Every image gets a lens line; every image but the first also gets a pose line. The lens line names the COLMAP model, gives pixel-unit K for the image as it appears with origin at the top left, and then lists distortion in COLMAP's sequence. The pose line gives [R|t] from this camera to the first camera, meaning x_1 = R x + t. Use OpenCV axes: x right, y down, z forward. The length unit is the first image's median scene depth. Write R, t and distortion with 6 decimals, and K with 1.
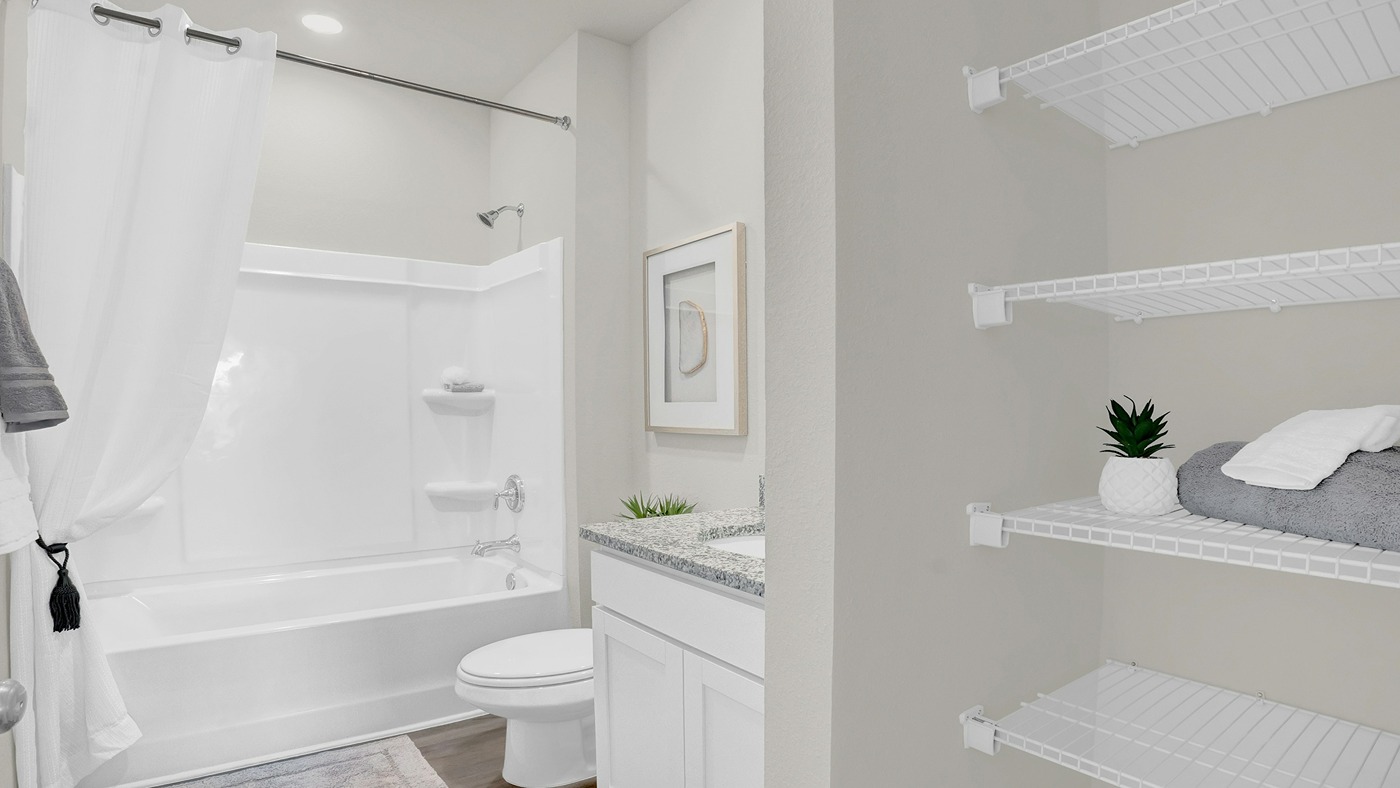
lens RADIAL K [[755.7, 0, 700.0], [0, 755.7, 394.0], [0, 0, 1]] dist [-0.030738, 0.000372]
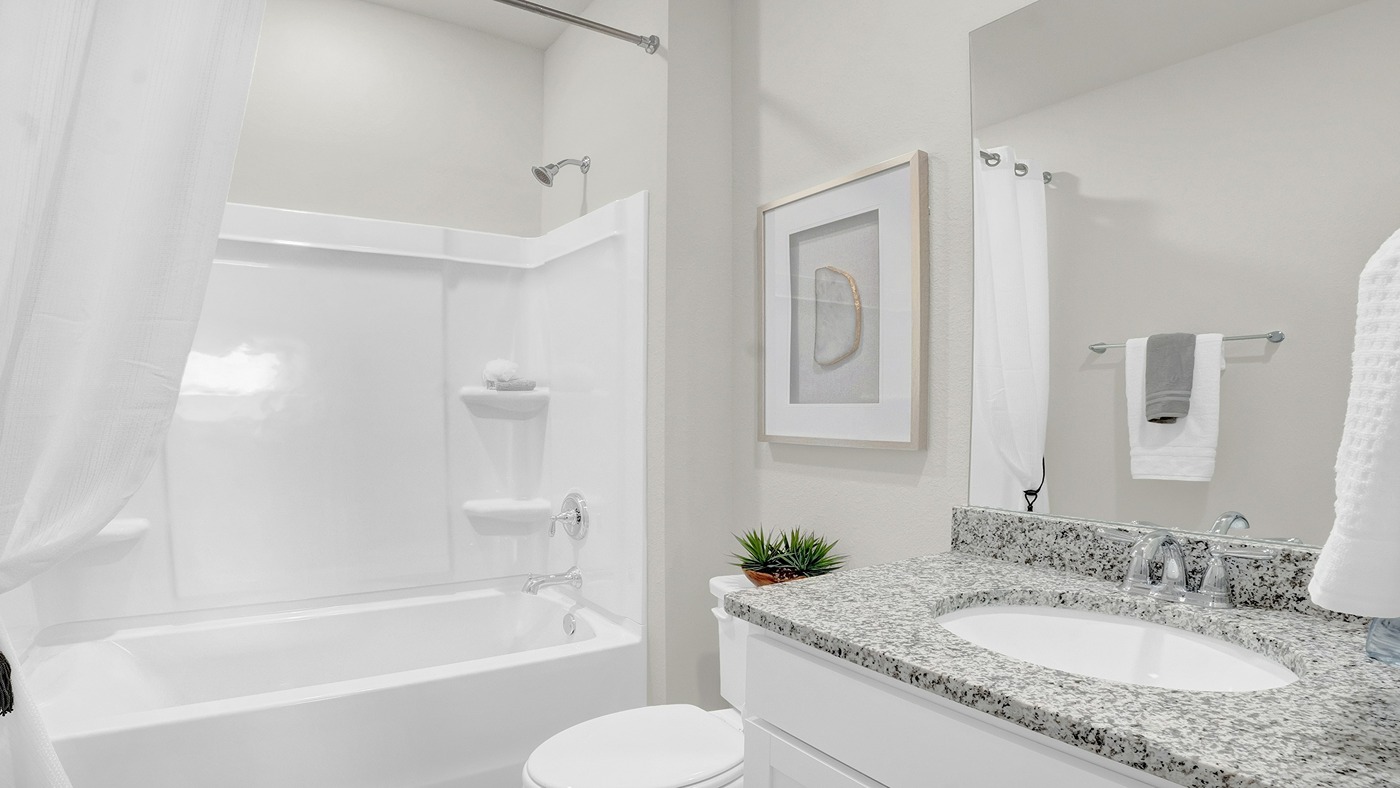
lens RADIAL K [[718.3, 0, 700.0], [0, 718.3, 394.0], [0, 0, 1]] dist [-0.065273, 0.000399]
pose [[0.999972, 0.003887, -0.006384, -0.115765], [-0.003910, 0.999986, -0.003602, 0.003773], [0.006370, 0.003627, 0.999973, 0.252476]]
